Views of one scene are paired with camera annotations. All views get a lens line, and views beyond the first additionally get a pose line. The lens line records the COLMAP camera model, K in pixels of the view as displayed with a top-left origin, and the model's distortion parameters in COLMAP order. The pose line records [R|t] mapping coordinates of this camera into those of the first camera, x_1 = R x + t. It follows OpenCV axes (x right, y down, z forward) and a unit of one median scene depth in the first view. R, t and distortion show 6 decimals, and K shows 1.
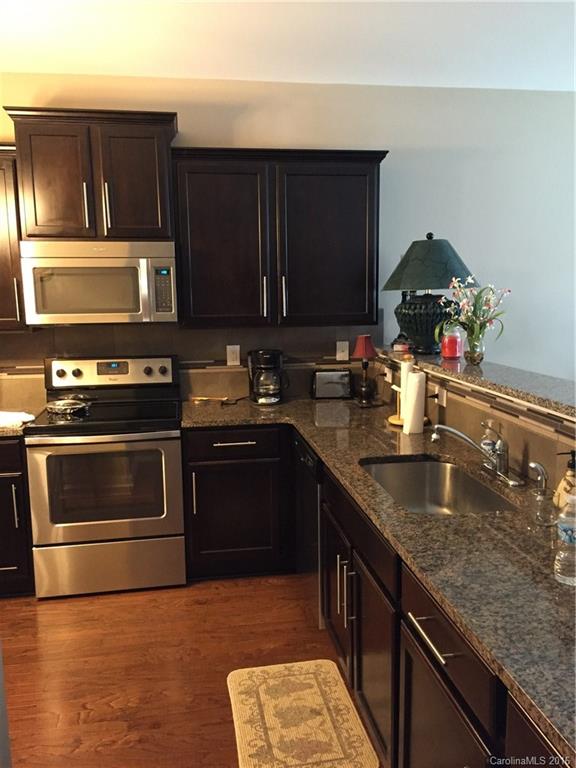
lens RADIAL K [[651.4, 0, 289.6], [0, 651.4, 380.8], [0, 0, 1]] dist [0.000850, 0.000478]
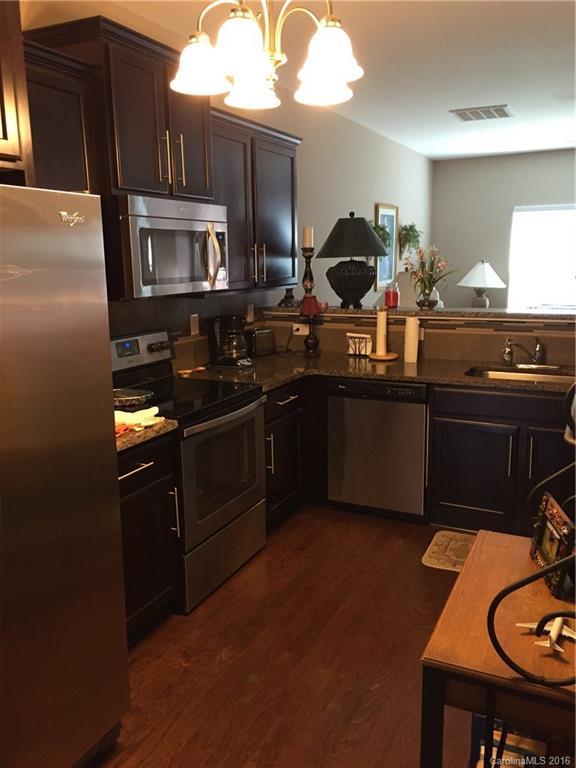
lens RADIAL K [[651.4, 0, 288.5], [0, 651.4, 387.8], [0, 0, 1]] dist [0.000850, 0.000478]
pose [[0.581319, -0.158252, 0.798138, -0.913811], [0.109697, 0.987192, 0.115840, -0.048453], [-0.806247, 0.020213, 0.591233, 0.347281]]
